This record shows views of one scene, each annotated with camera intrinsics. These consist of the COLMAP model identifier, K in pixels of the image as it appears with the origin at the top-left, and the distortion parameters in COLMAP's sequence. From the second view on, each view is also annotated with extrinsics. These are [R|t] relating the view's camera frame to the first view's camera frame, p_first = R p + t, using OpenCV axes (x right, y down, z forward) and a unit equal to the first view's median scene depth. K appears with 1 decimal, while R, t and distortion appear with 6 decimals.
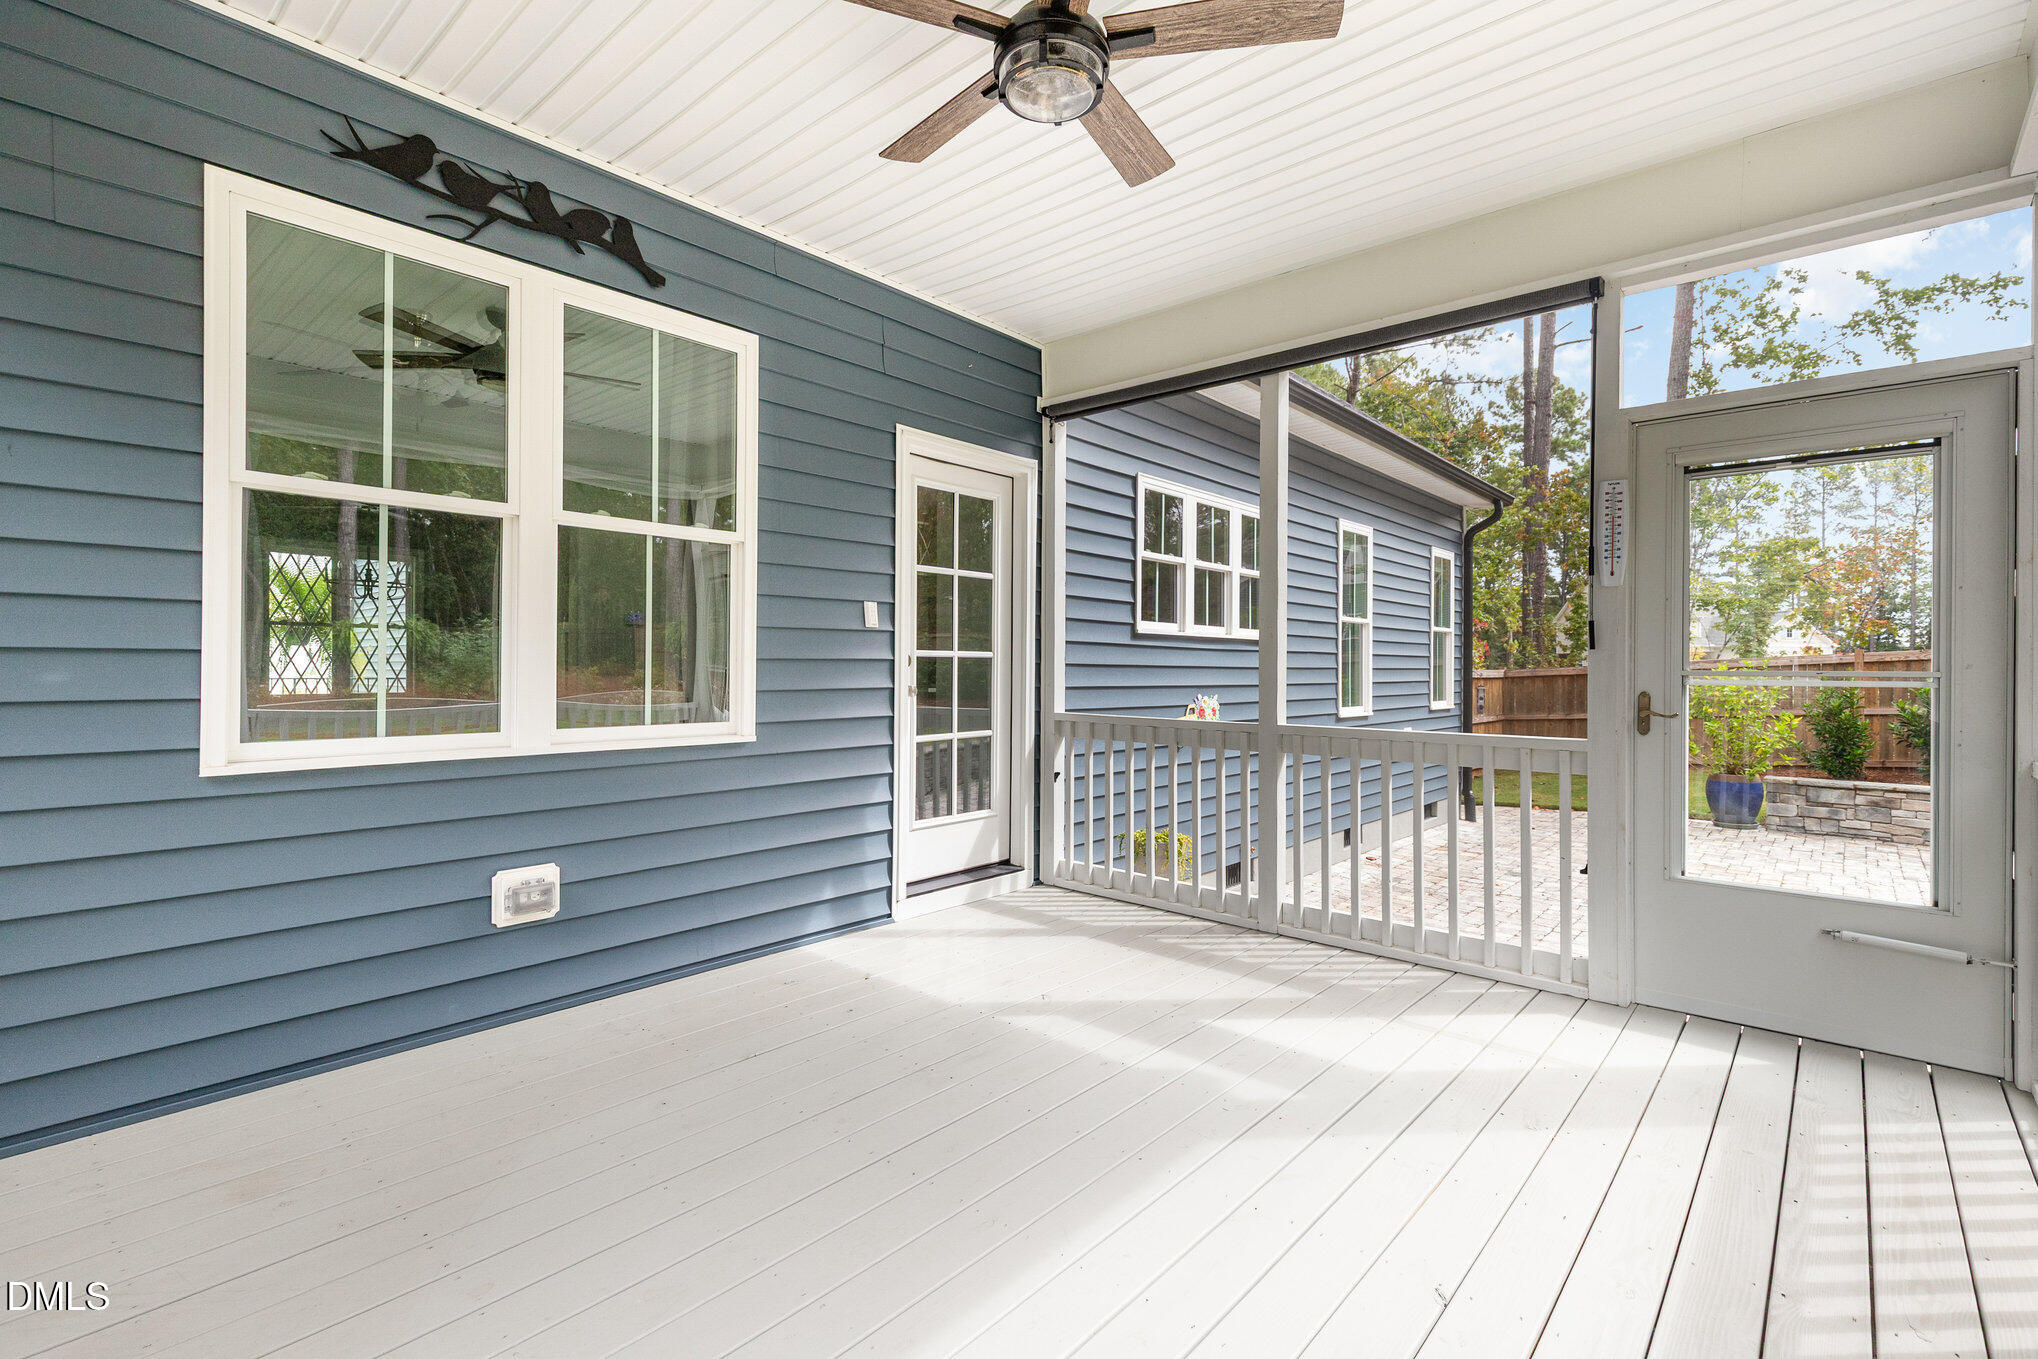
lens RADIAL K [[935.6, 0, 1021.1], [0, 935.6, 674.7], [0, 0, 1]] dist [0.012409, -0.001720]
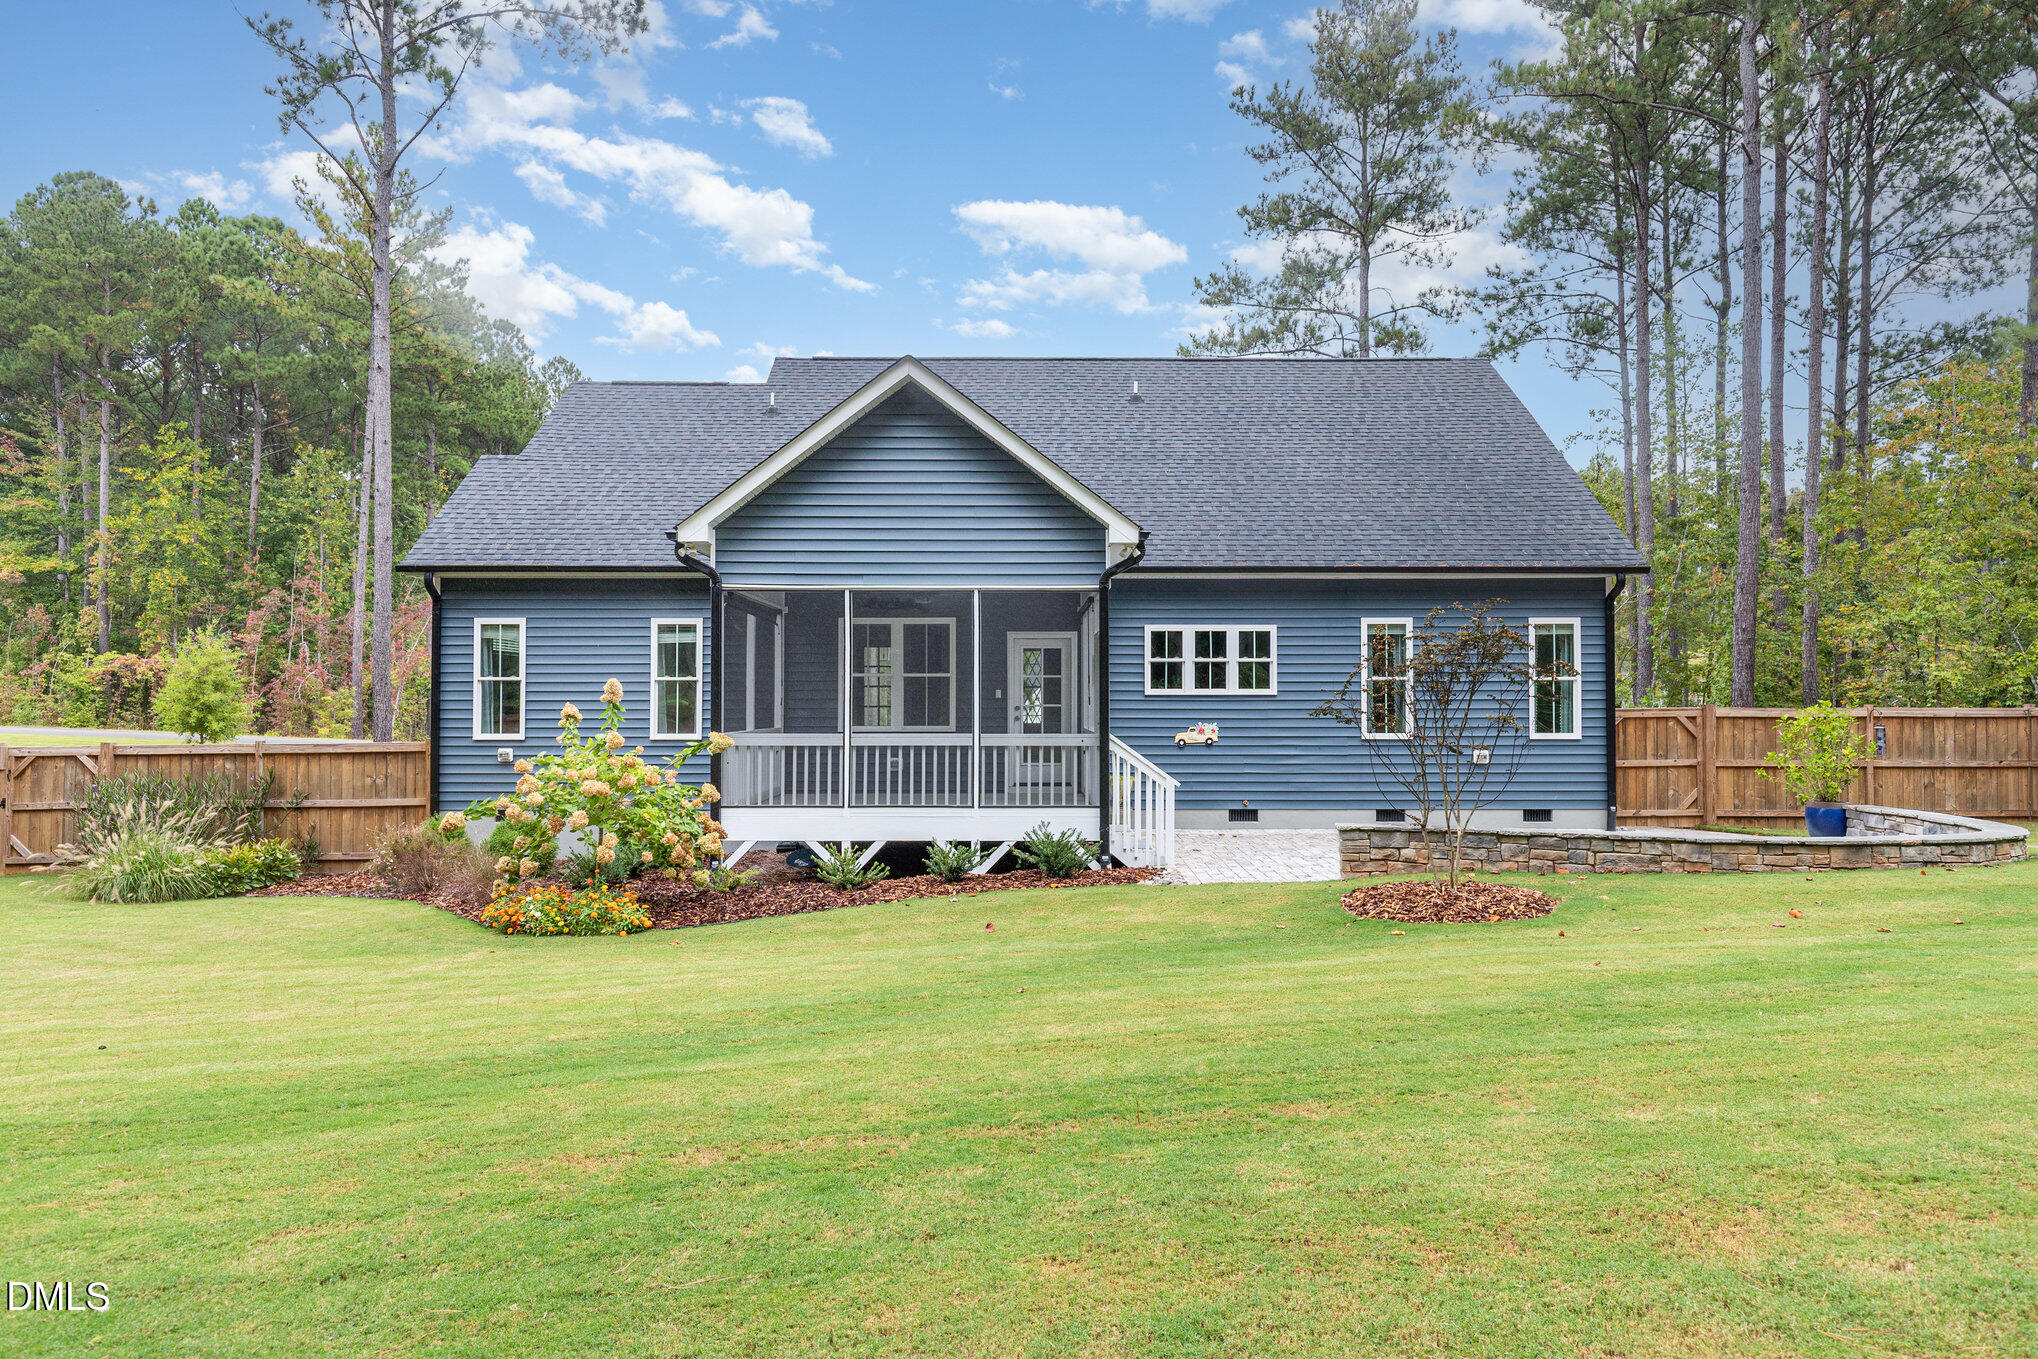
lens RADIAL K [[1304.7, 0, 1017.8], [0, 1304.7, 680.1], [0, 0, 1]] dist [0.006300, -0.000054]
pose [[0.674586, -0.013921, -0.738065, 2.181541], [0.002618, 0.999861, -0.016467, -0.026967], [0.738191, 0.009176, 0.674529, -1.333000]]
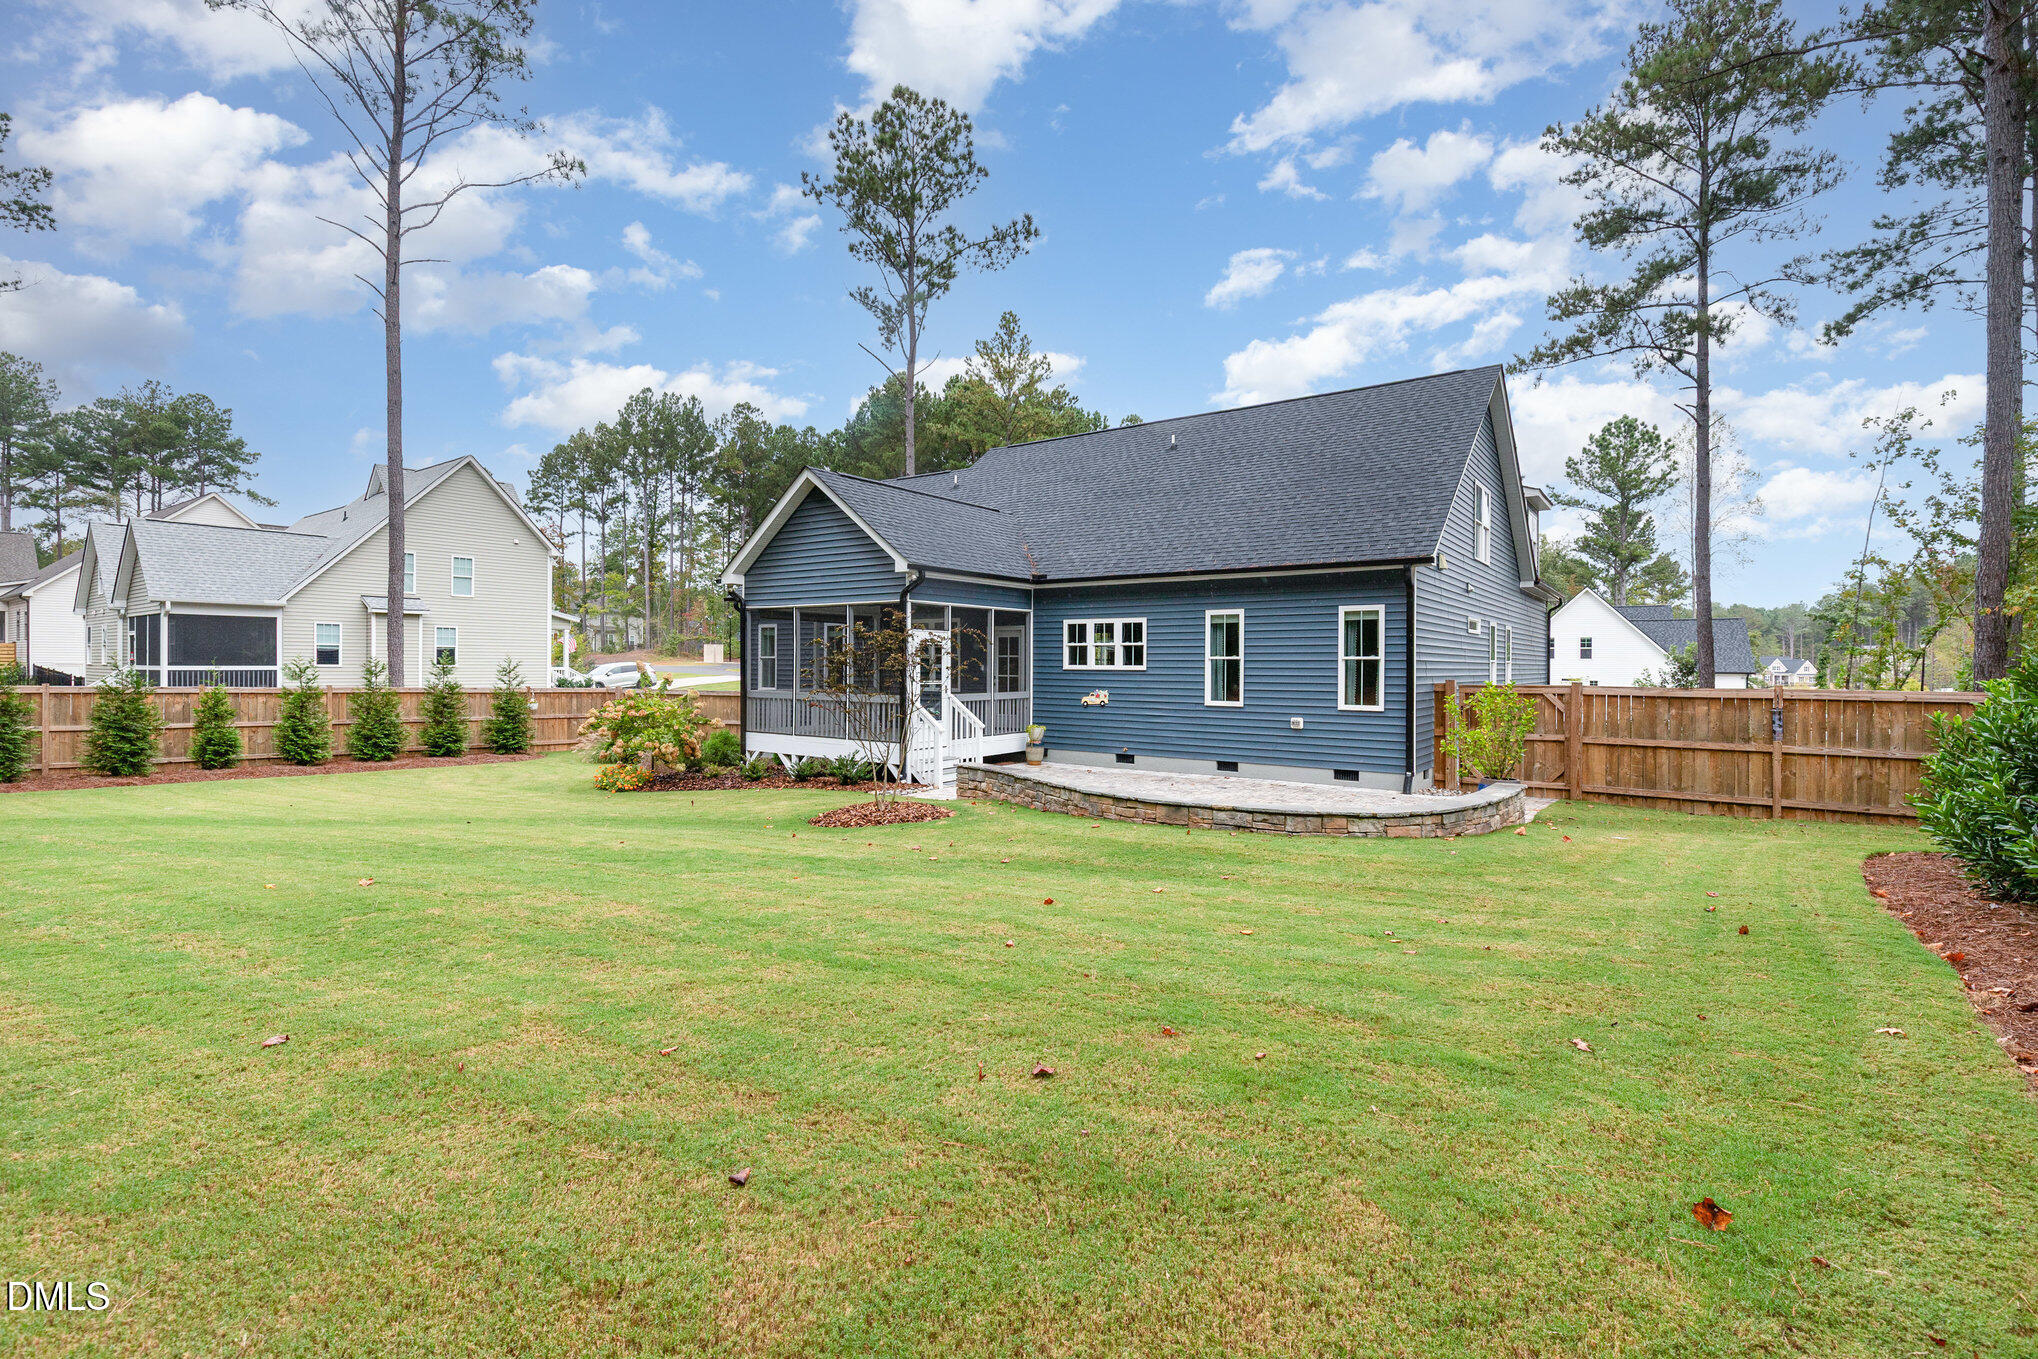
lens RADIAL K [[935.6, 0, 1022.9], [0, 935.6, 679.8], [0, 0, 1]] dist [0.012409, -0.001720]
pose [[0.101375, 0.016416, -0.994713, 3.210350], [-0.003835, 0.999863, 0.016110, -0.056350], [0.994841, 0.002182, 0.101424, 0.504947]]
